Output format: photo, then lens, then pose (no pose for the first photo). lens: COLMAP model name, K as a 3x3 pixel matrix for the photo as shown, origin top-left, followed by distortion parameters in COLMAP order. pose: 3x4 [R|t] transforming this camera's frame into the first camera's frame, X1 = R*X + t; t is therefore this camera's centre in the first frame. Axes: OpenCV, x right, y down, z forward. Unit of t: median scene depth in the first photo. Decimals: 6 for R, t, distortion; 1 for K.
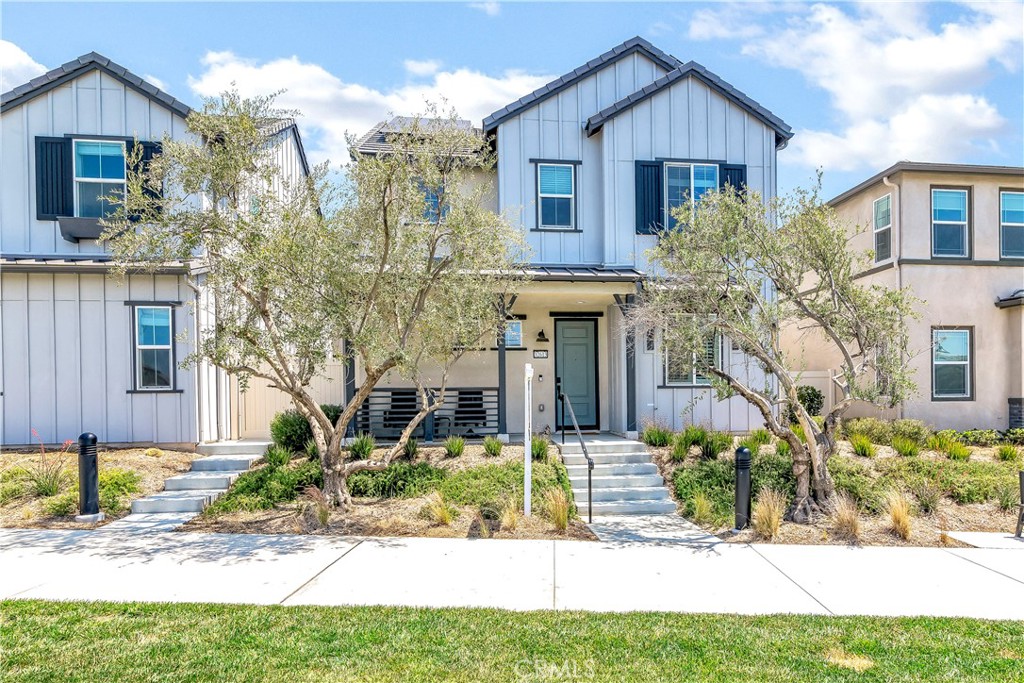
lens RADIAL K [[537.1, 0, 511.6], [0, 537.1, 365.8], [0, 0, 1]] dist [-0.001481, -0.000420]
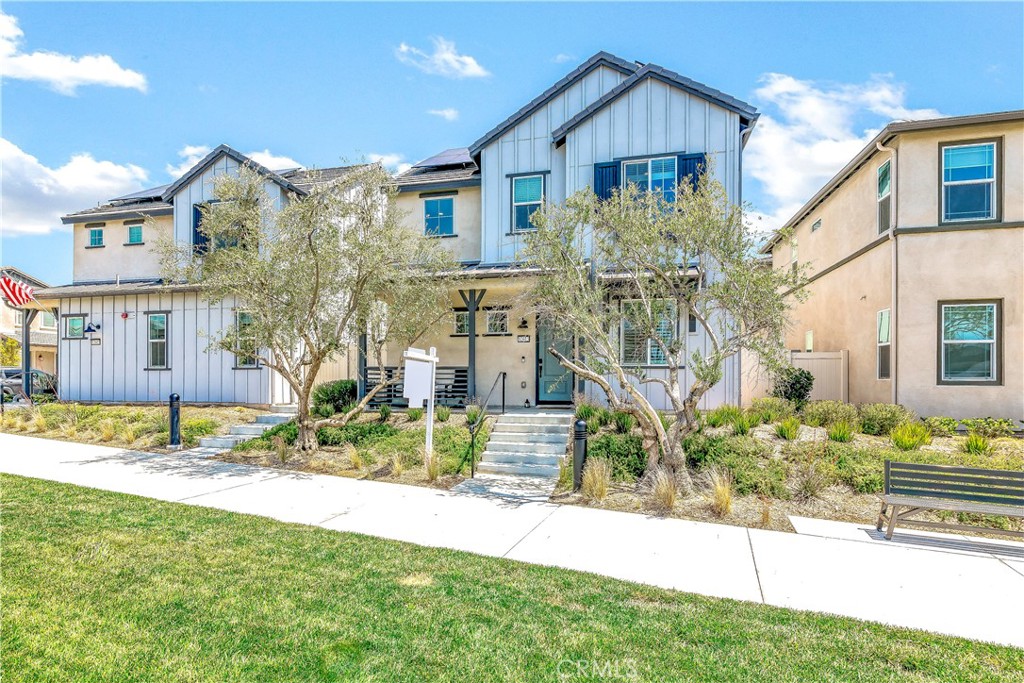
lens RADIAL K [[485.2, 0, 512.4], [0, 485.2, 345.9], [0, 0, 1]] dist [-0.001866, -0.000946]
pose [[0.938961, -0.010088, -0.343875, 0.412559], [0.007873, 0.999938, -0.007836, 0.002133], [0.343933, 0.004650, 0.938983, -0.000611]]
